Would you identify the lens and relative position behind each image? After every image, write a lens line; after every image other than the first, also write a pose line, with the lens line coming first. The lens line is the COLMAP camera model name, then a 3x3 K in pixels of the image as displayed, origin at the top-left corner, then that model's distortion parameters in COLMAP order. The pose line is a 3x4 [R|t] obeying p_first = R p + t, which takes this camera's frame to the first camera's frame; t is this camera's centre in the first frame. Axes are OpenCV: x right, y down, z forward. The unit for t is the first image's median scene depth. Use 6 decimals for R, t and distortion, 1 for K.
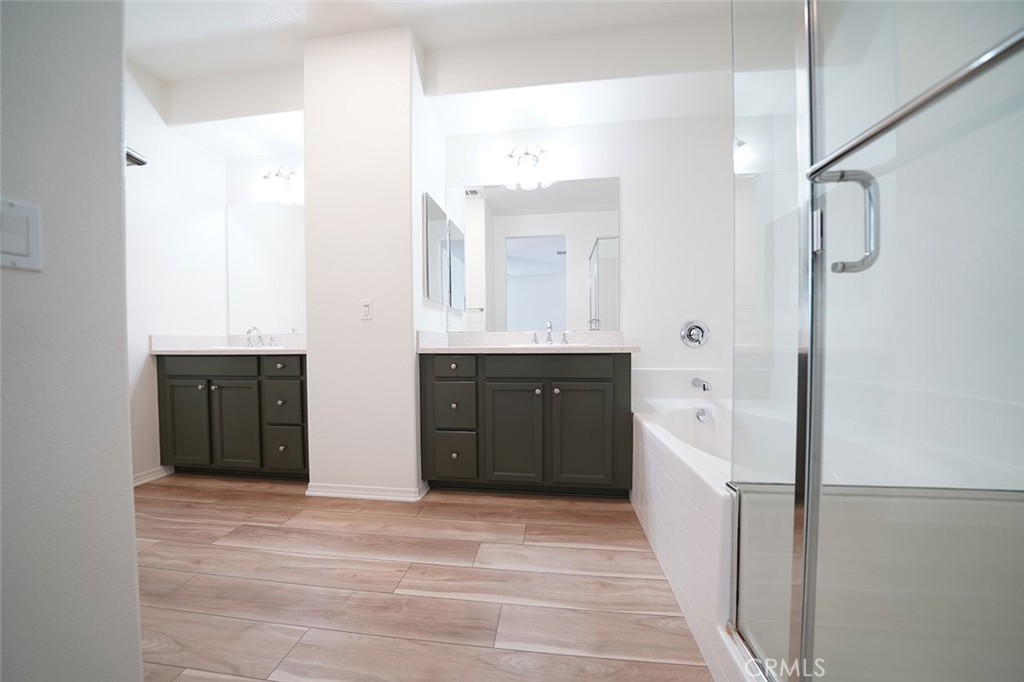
lens RADIAL K [[345.6, 0, 511.4], [0, 345.6, 343.6], [0, 0, 1]] dist [-0.018193, -0.000009]
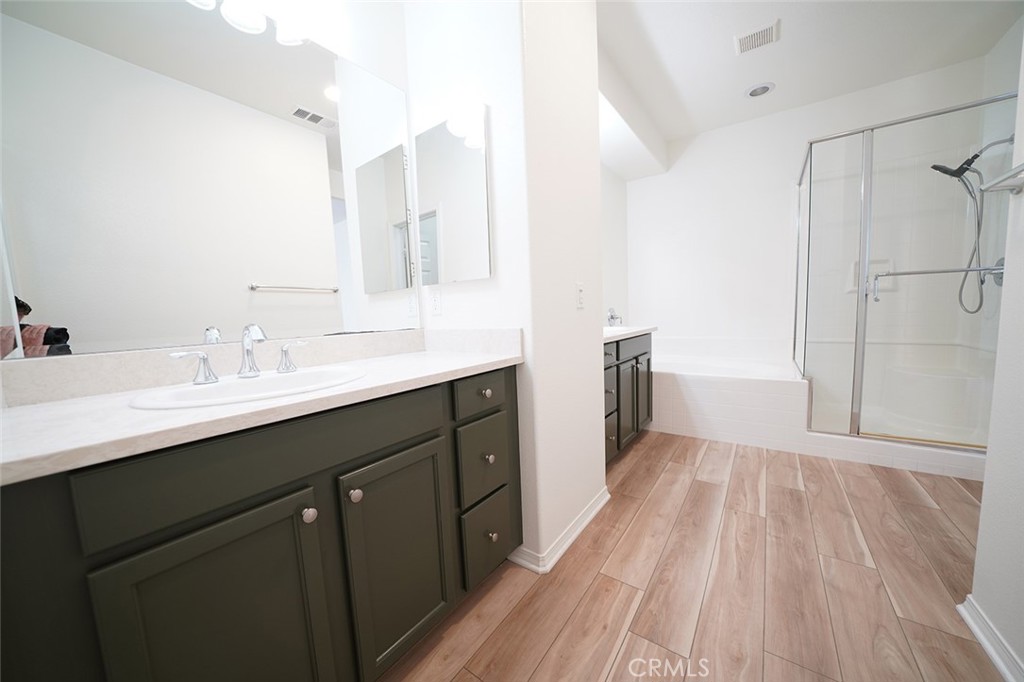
lens RADIAL K [[345.6, 0, 512.4], [0, 345.6, 345.2], [0, 0, 1]] dist [-0.018193, -0.000009]
pose [[0.494110, -0.087246, 0.865010, -1.473590], [0.041979, 0.996186, 0.076498, -0.064452], [-0.868385, -0.001486, 0.495888, 0.916650]]
